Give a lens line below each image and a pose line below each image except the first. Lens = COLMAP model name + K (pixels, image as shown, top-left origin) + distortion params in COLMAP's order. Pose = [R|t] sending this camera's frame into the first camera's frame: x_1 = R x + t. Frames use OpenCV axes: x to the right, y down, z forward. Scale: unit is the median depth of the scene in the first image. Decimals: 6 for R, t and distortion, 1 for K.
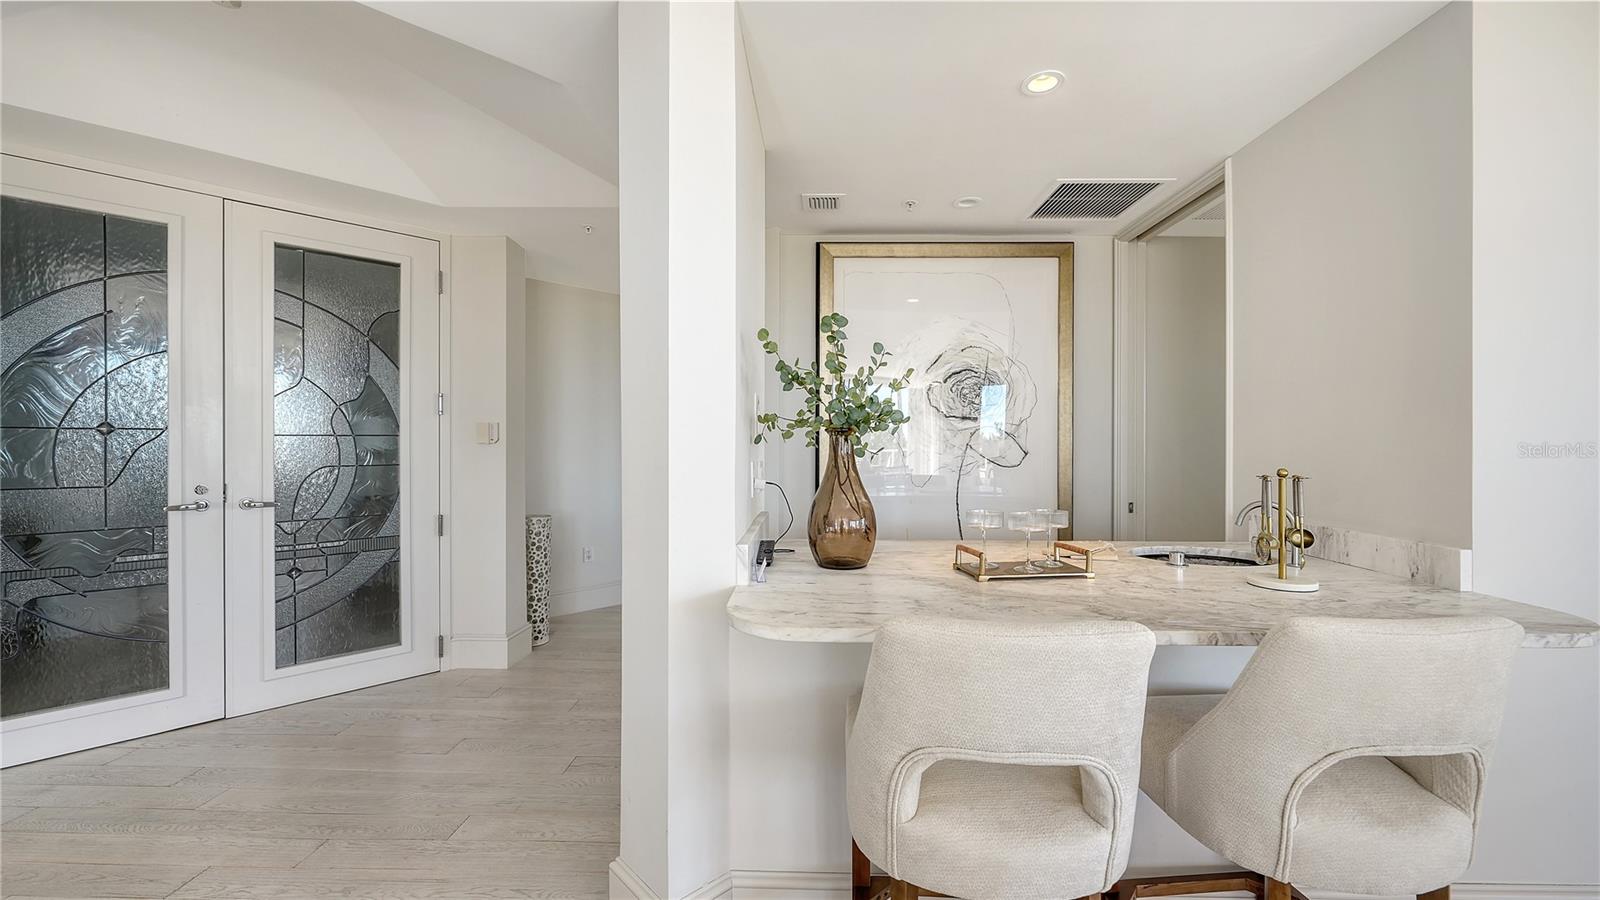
lens RADIAL K [[671.9, 0, 807.9], [0, 671.9, 449.4], [0, 0, 1]] dist [-0.001730, 0.000124]
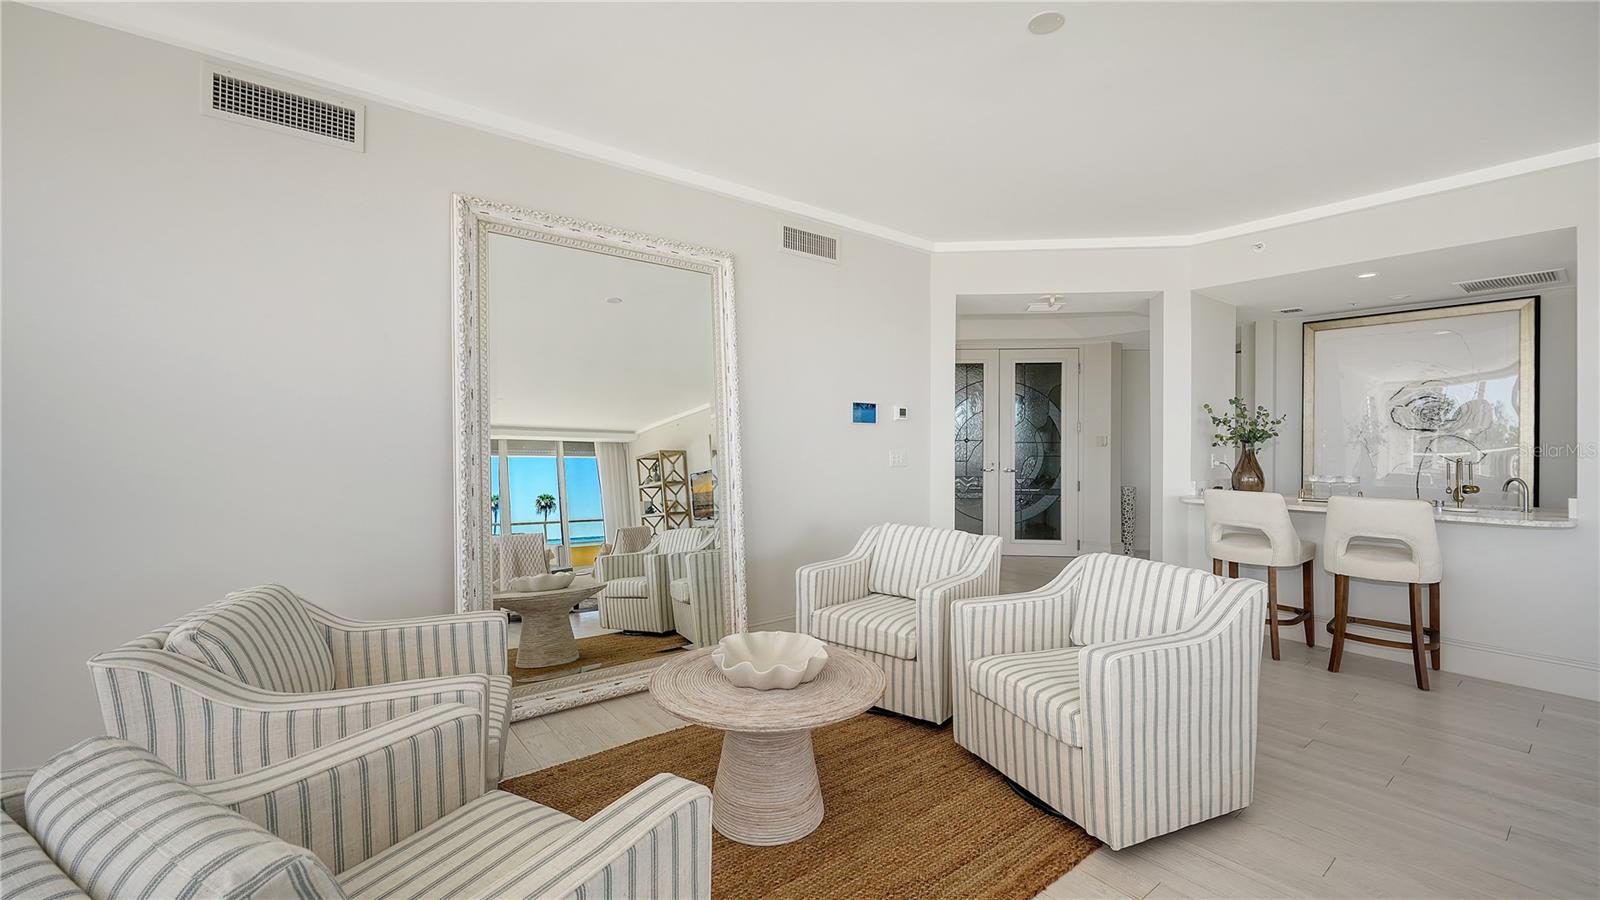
lens RADIAL K [[671.9, 0, 807.9], [0, 671.9, 449.4], [0, 0, 1]] dist [-0.001730, 0.000124]
pose [[0.662494, 0.005746, -0.749045, 0.555328], [-0.010178, 0.999947, -0.001331, 0.014264], [0.748998, 0.008506, 0.662517, -1.233825]]
